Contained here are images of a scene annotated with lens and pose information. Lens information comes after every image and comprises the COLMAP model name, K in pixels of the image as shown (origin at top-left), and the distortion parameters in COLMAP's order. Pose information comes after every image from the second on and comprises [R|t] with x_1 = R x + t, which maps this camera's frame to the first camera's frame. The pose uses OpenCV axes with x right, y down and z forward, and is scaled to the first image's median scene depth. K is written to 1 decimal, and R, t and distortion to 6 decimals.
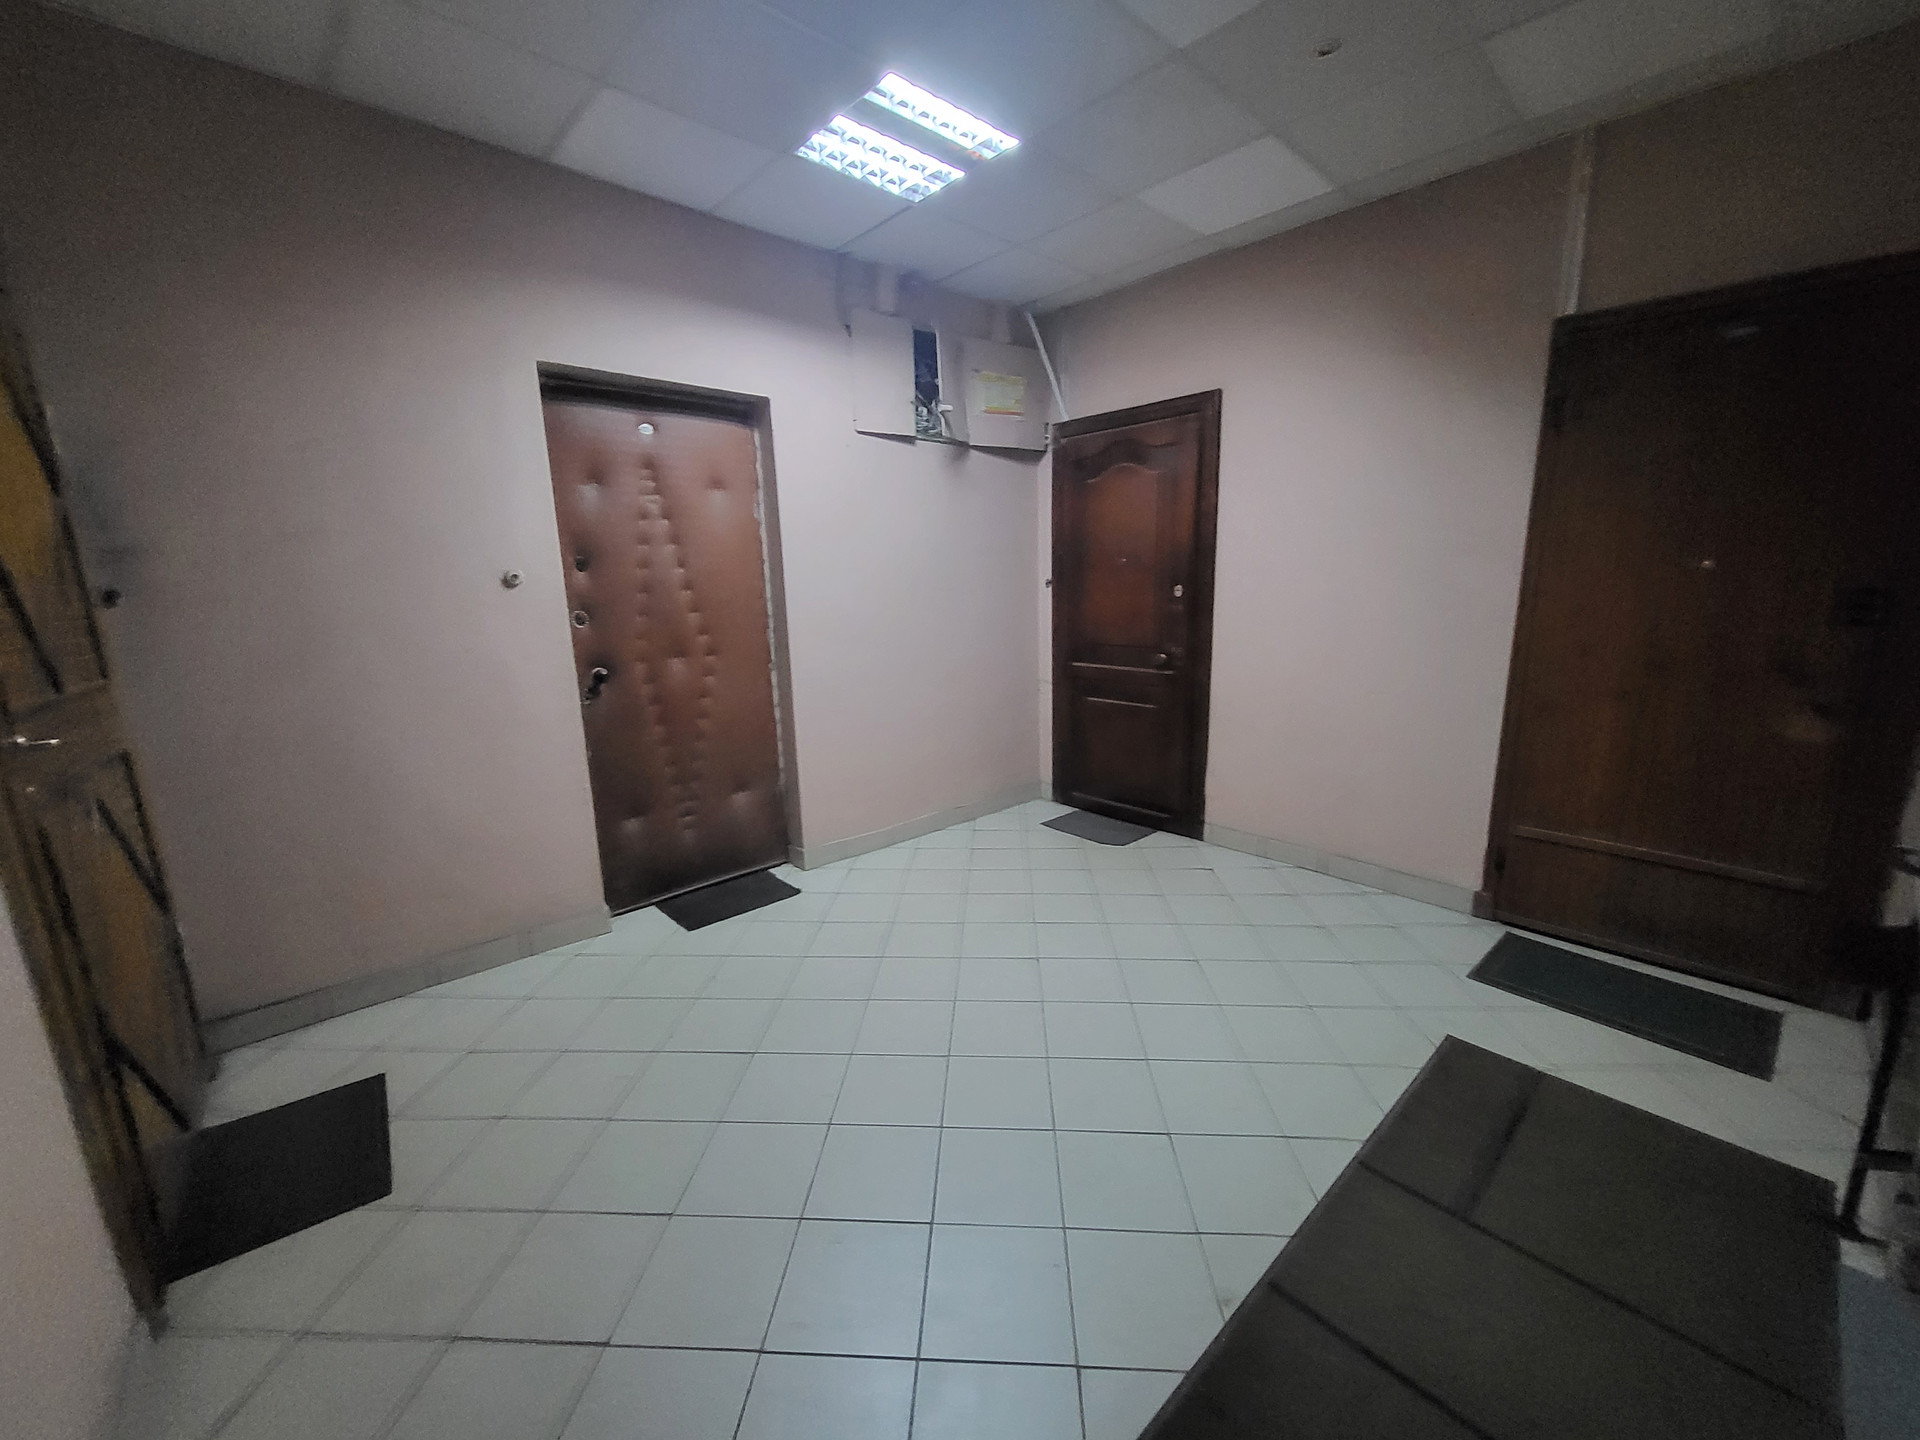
lens RADIAL K [[752.3, 0, 966.9], [0, 752.3, 721.4], [0, 0, 1]] dist [0.000478, -0.000388]
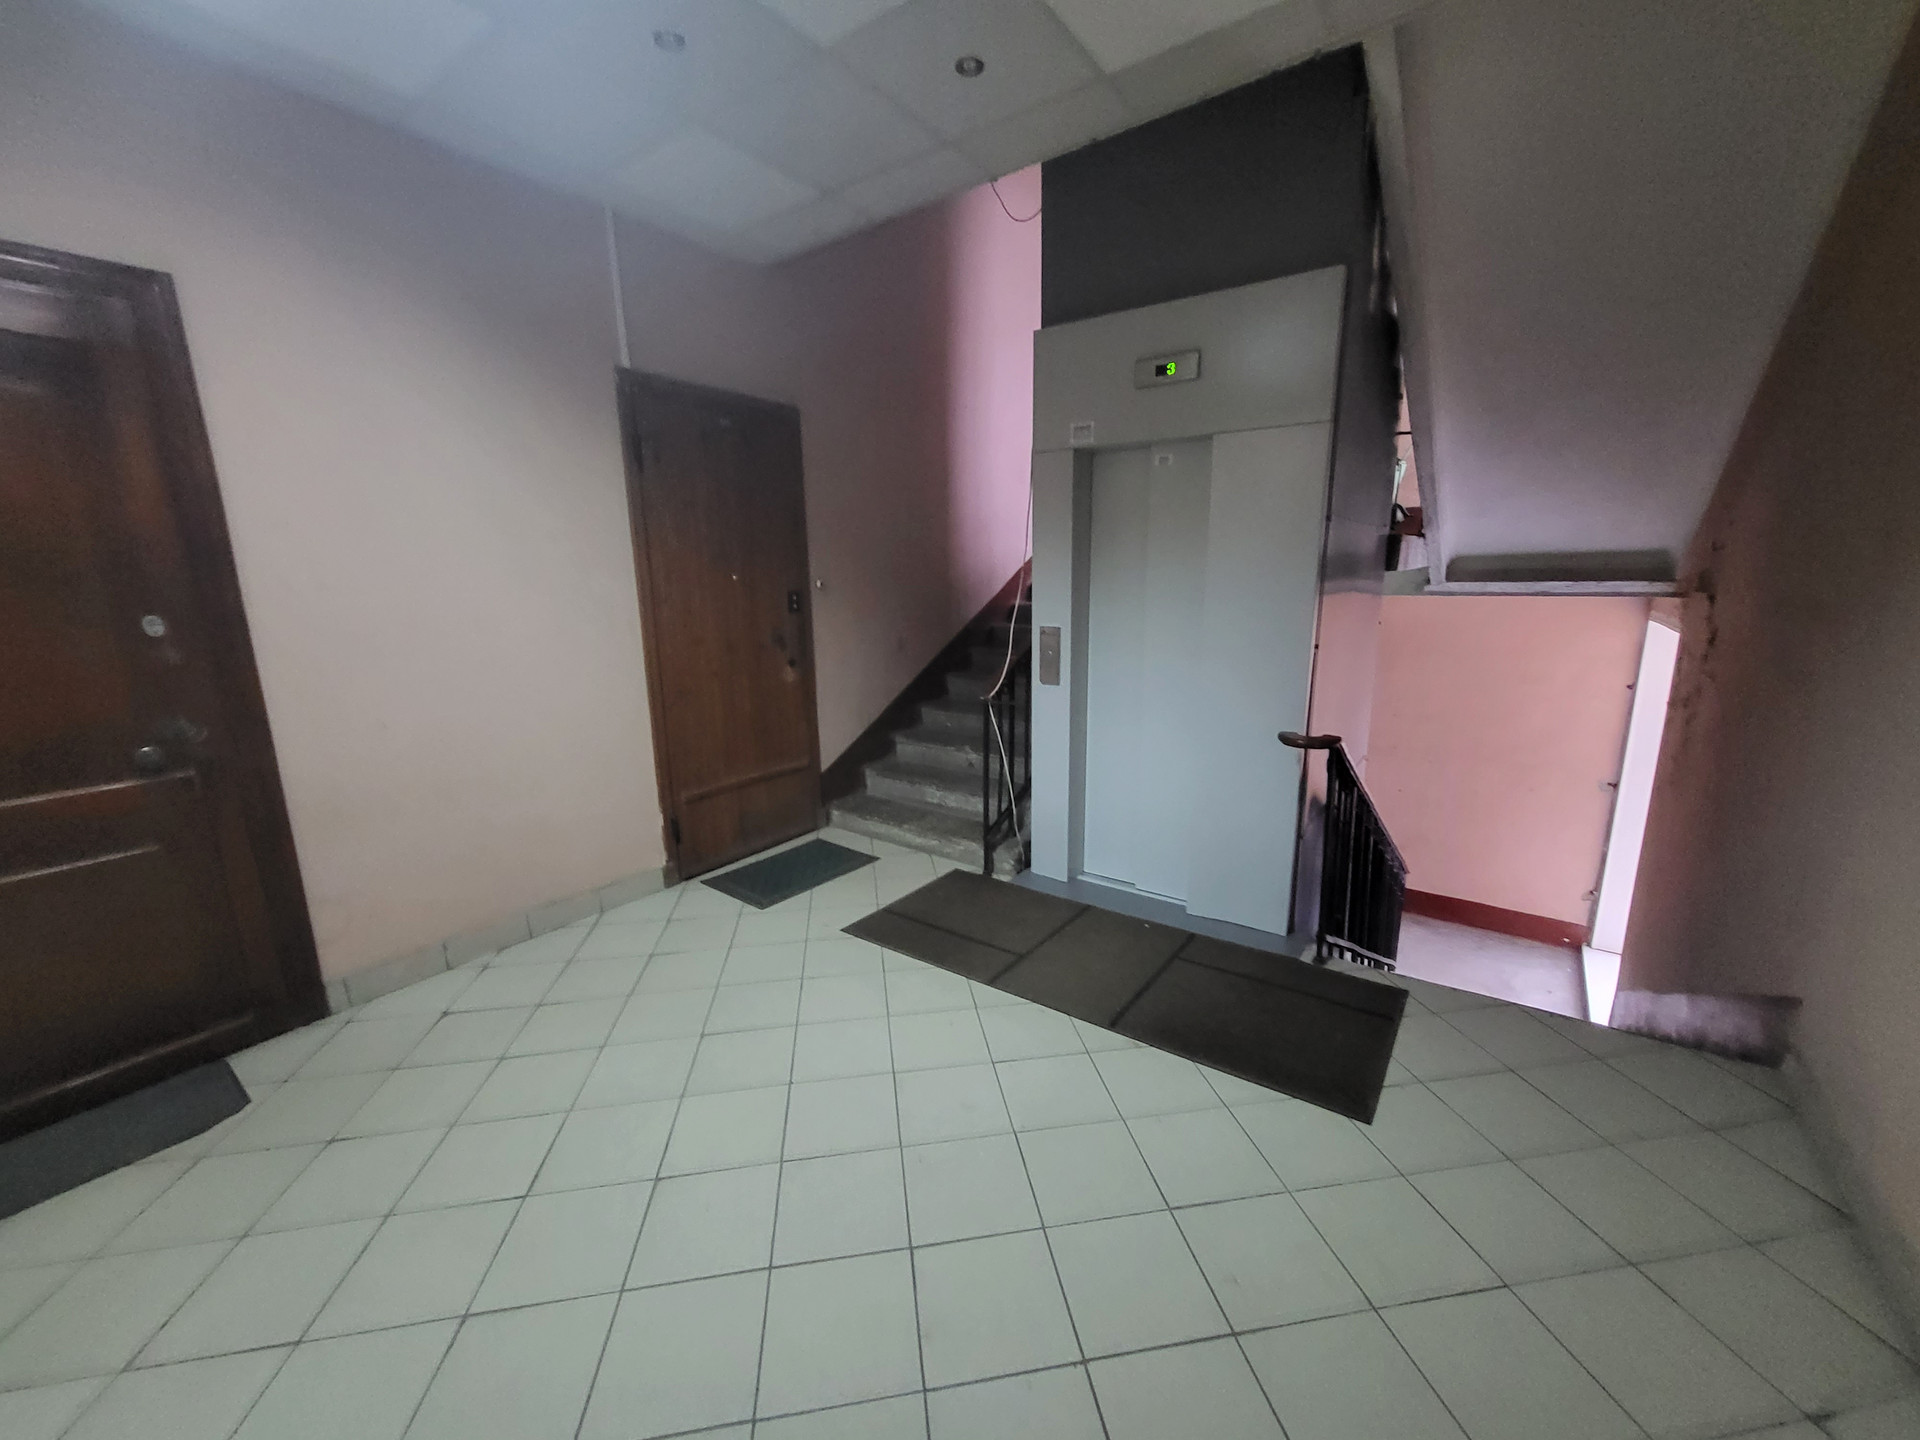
lens RADIAL K [[752.3, 0, 965.7], [0, 752.3, 723.2], [0, 0, 1]] dist [0.000478, -0.000388]
pose [[-0.189976, -0.167823, 0.967339, -0.472089], [0.222391, 0.952316, 0.208892, -0.115442], [-0.956269, 0.254812, -0.143595, 0.691947]]
